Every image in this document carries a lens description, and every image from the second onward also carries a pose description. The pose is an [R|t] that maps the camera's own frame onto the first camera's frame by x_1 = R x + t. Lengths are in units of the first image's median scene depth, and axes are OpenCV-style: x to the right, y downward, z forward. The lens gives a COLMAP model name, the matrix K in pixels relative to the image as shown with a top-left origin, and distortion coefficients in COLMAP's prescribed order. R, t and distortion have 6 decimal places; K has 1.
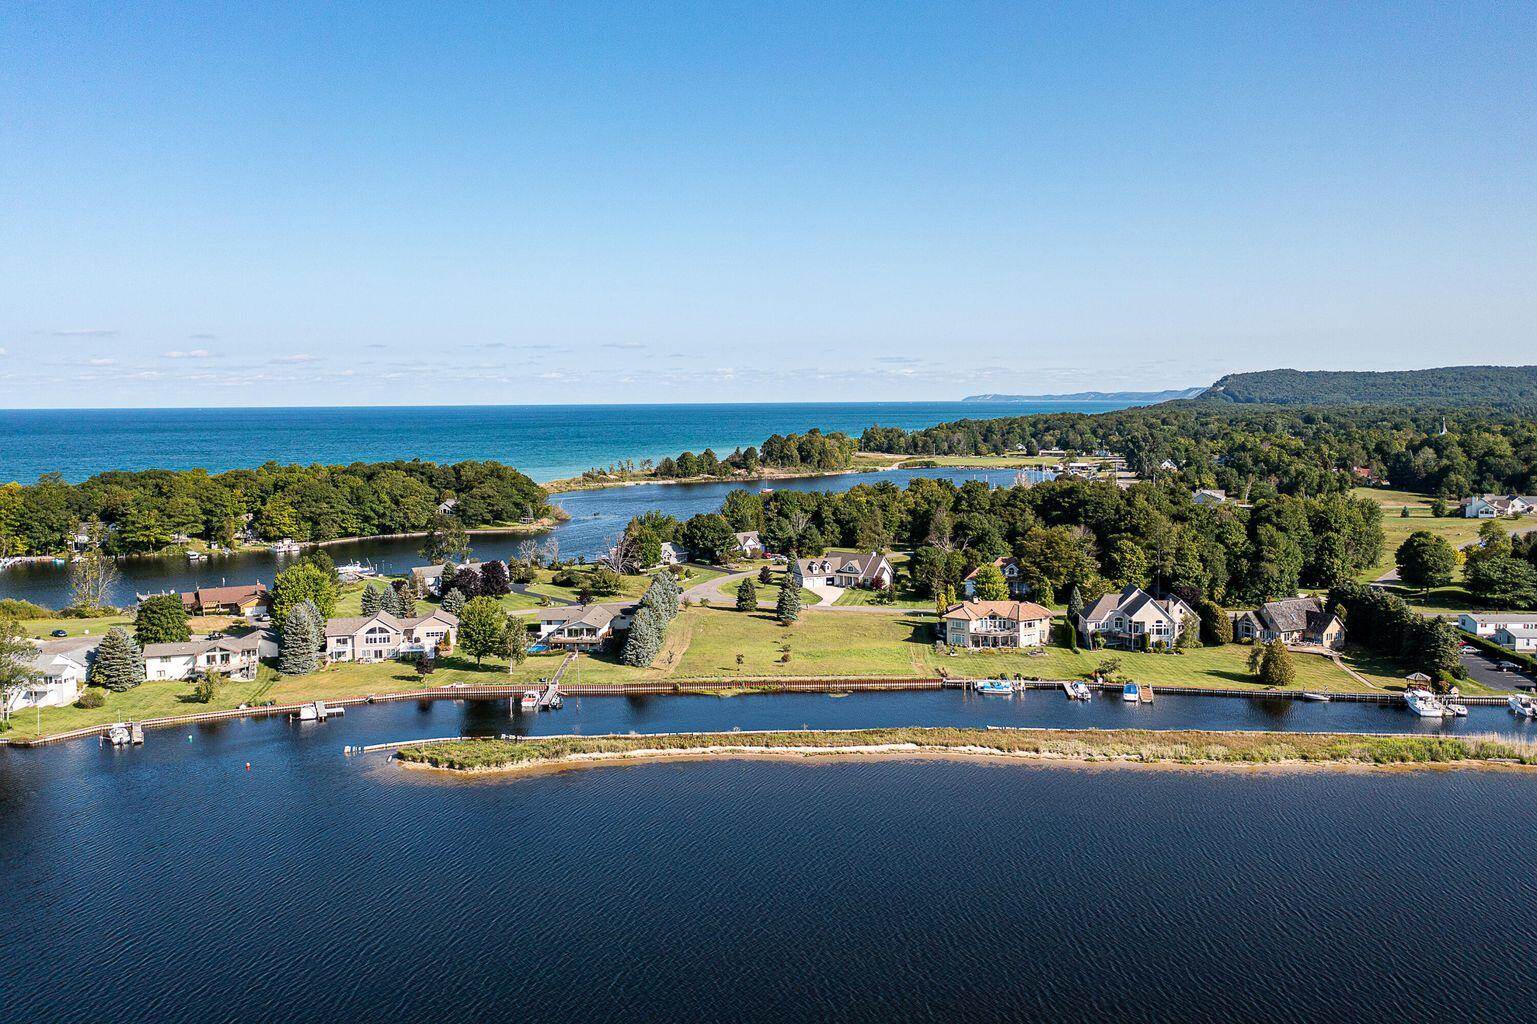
lens RADIAL K [[1241.5, 0, 768.5], [0, 1241.5, 512.0], [0, 0, 1]] dist [0.001120, -0.006892]
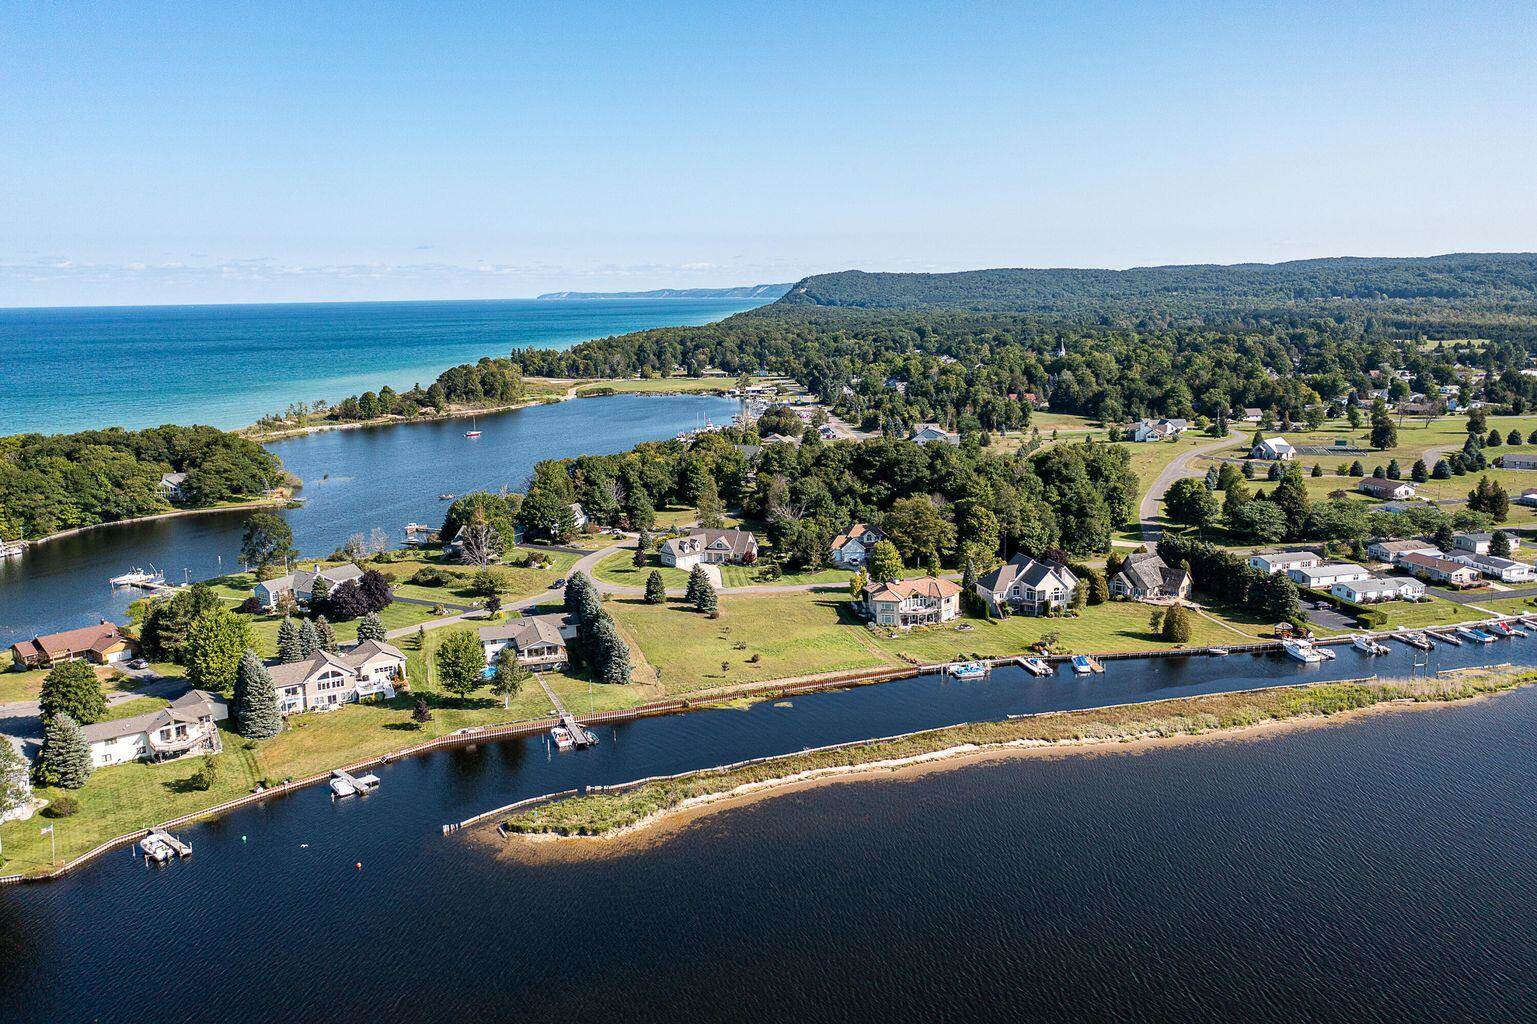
lens RADIAL K [[1241.5, 0, 768.5], [0, 1241.5, 512.0], [0, 0, 1]] dist [0.001120, -0.006892]
pose [[0.937612, -0.069270, 0.340714, -0.309822], [0.039500, 0.994830, 0.093558, -0.096892], [-0.345433, -0.074263, 0.935500, 0.031041]]
